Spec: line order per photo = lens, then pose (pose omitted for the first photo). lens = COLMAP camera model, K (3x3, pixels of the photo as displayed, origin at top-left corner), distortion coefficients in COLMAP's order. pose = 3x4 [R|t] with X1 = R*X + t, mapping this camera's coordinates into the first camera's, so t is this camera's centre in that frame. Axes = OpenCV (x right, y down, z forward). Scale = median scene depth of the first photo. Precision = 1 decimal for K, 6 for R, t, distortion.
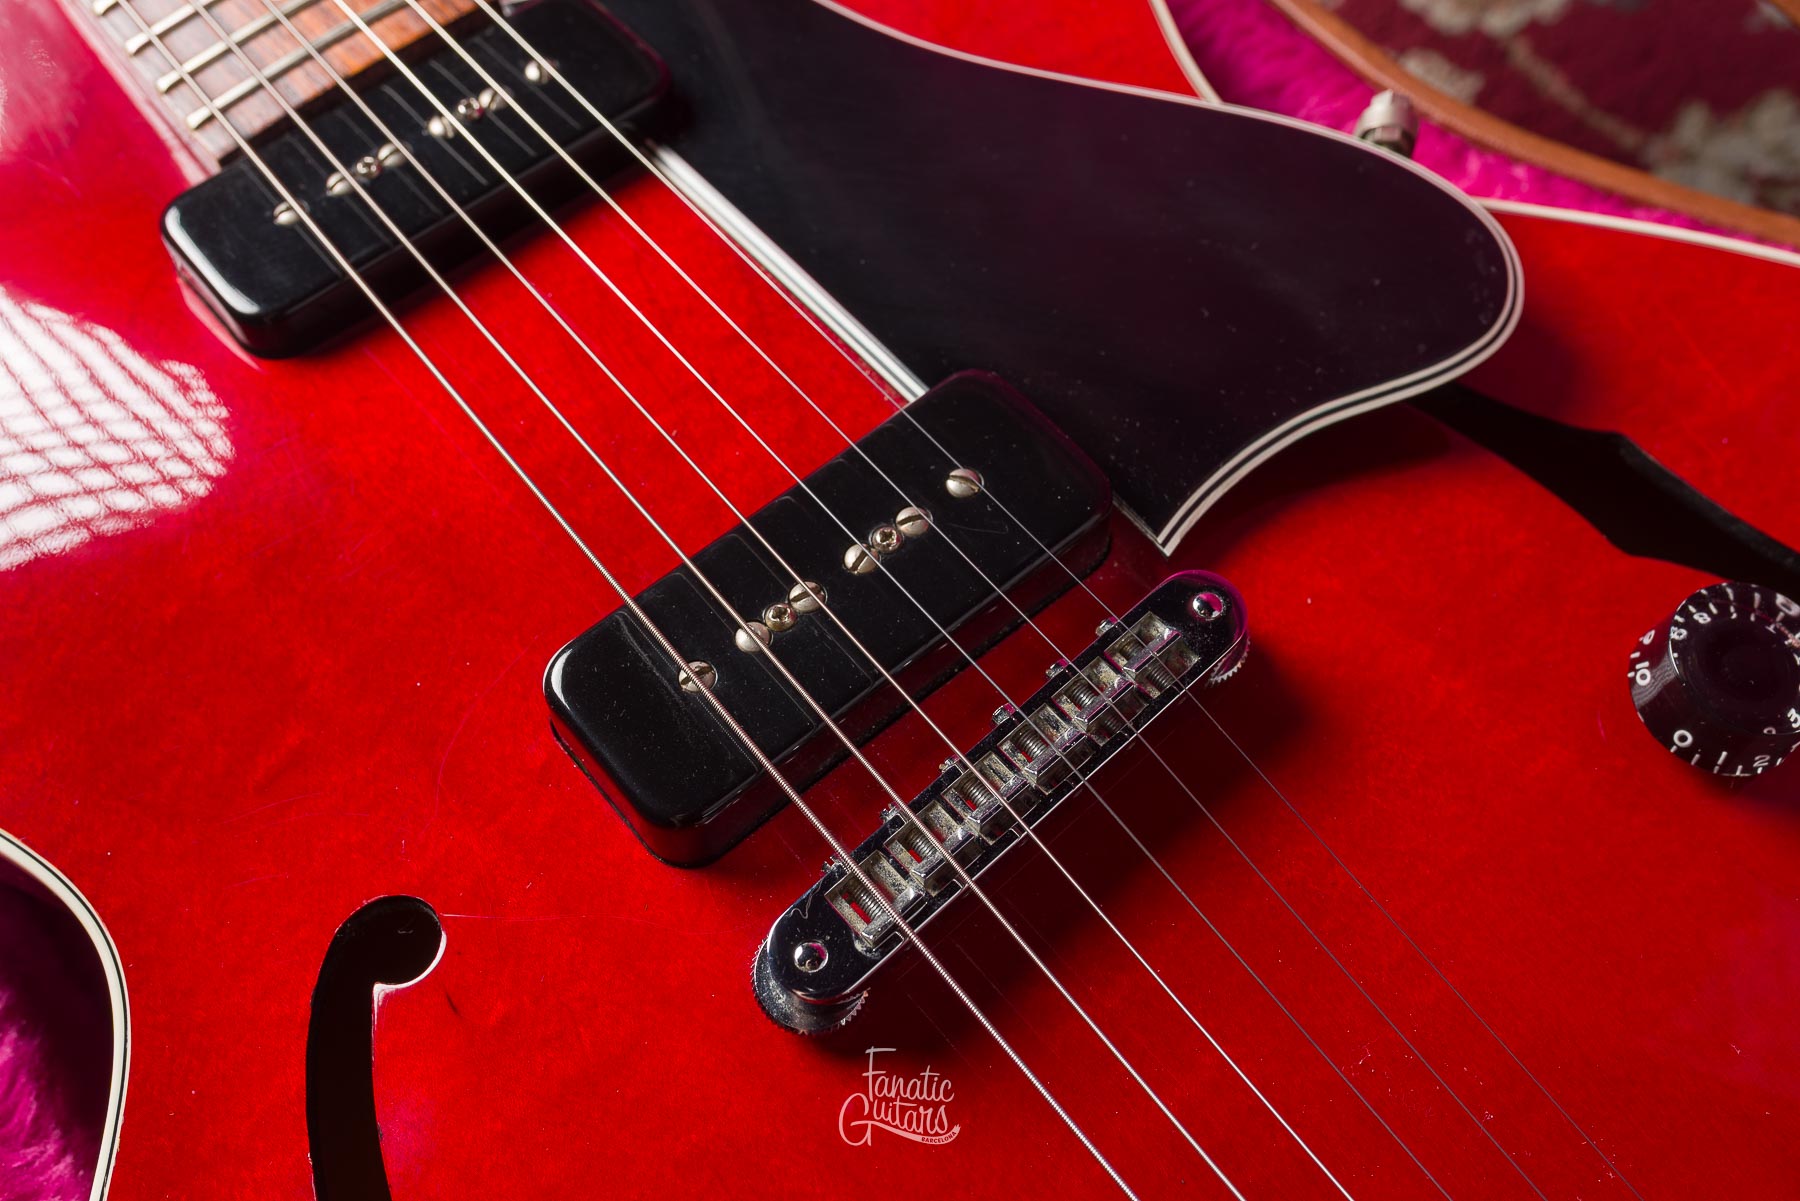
lens RADIAL K [[1822.0, 0, 896.8], [0, 1822.0, 598.1], [0, 0, 1]] dist [0.006509, -0.000299]
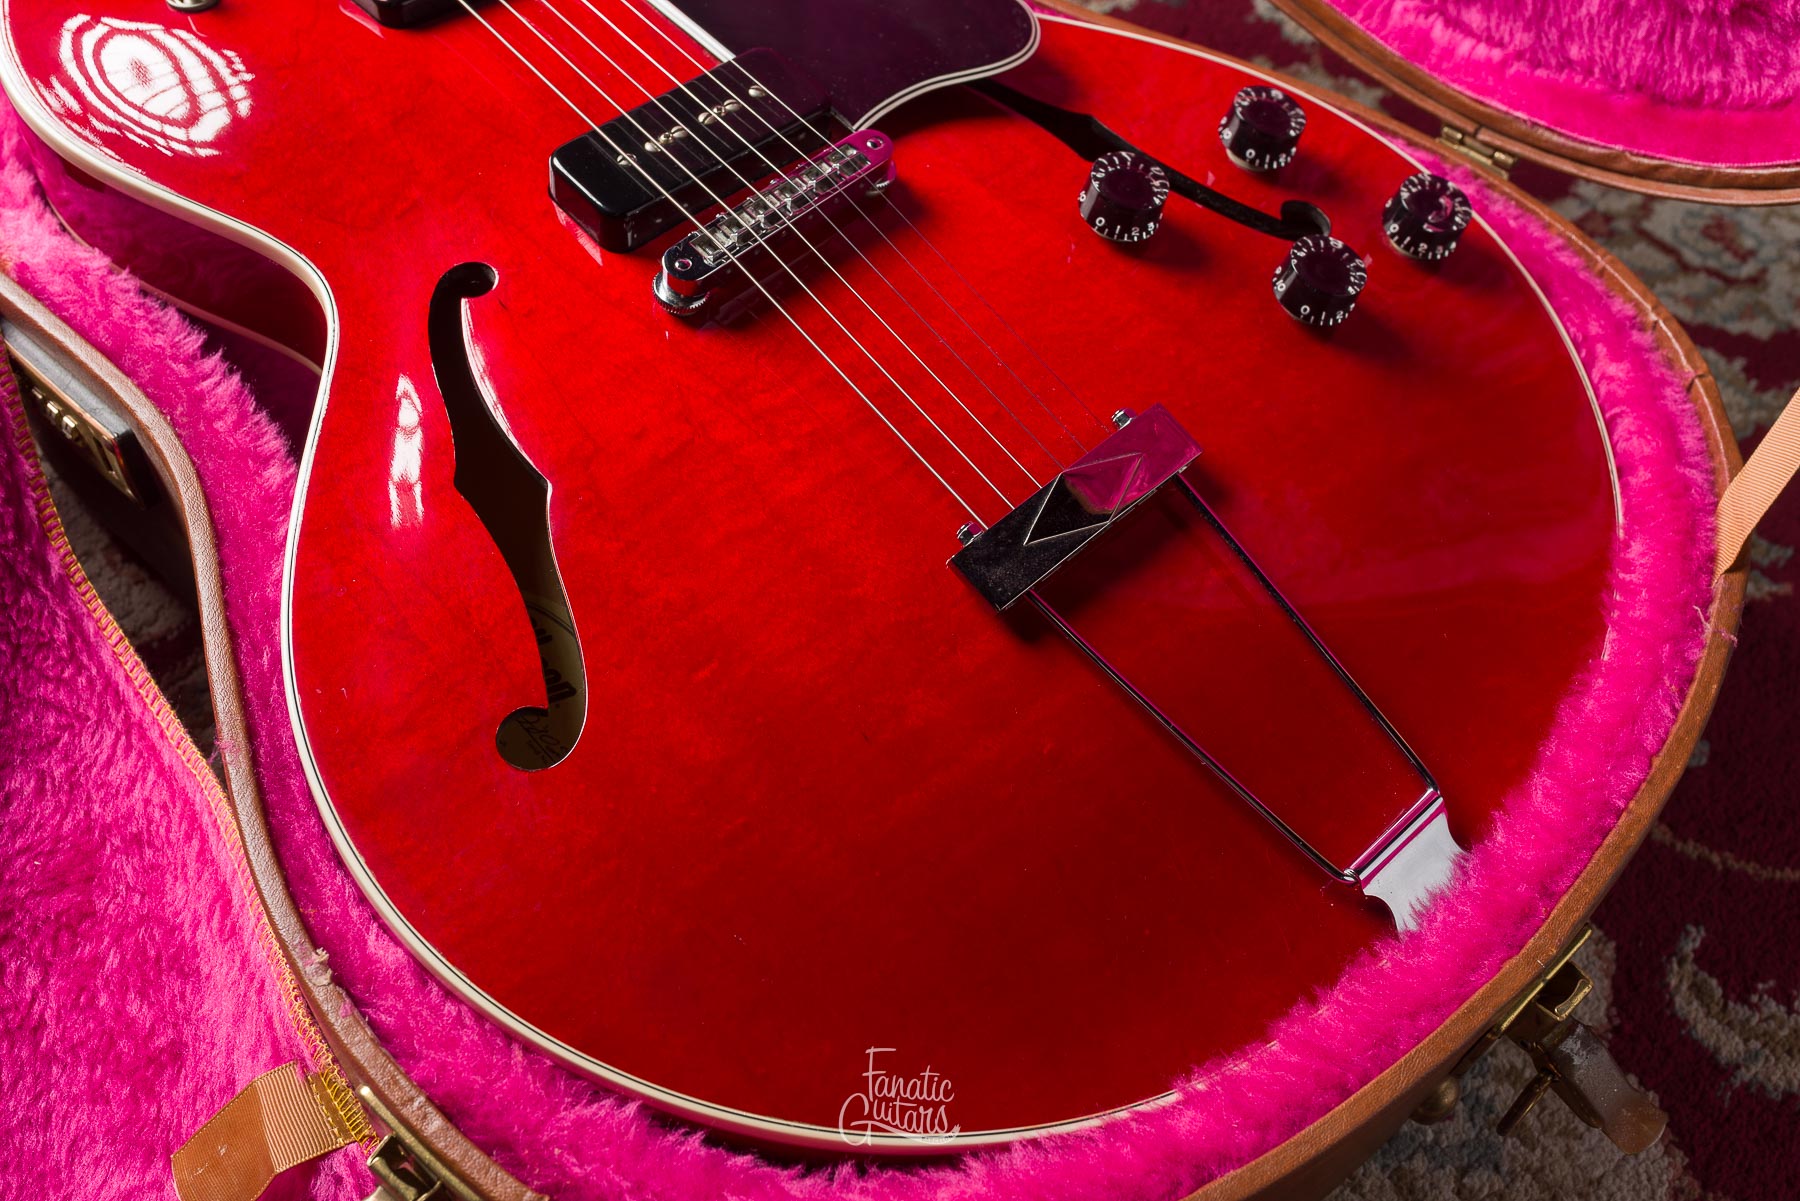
lens RADIAL K [[1769.3, 0, 900.0], [0, 1769.3, 600.5], [0, 0, 1]] dist [-0.003258, 0.003577]
pose [[0.991565, 0.021359, 0.127839, -0.046105], [-0.010814, 0.996522, -0.082620, 0.667735], [-0.129159, 0.080540, 0.988348, -0.926292]]
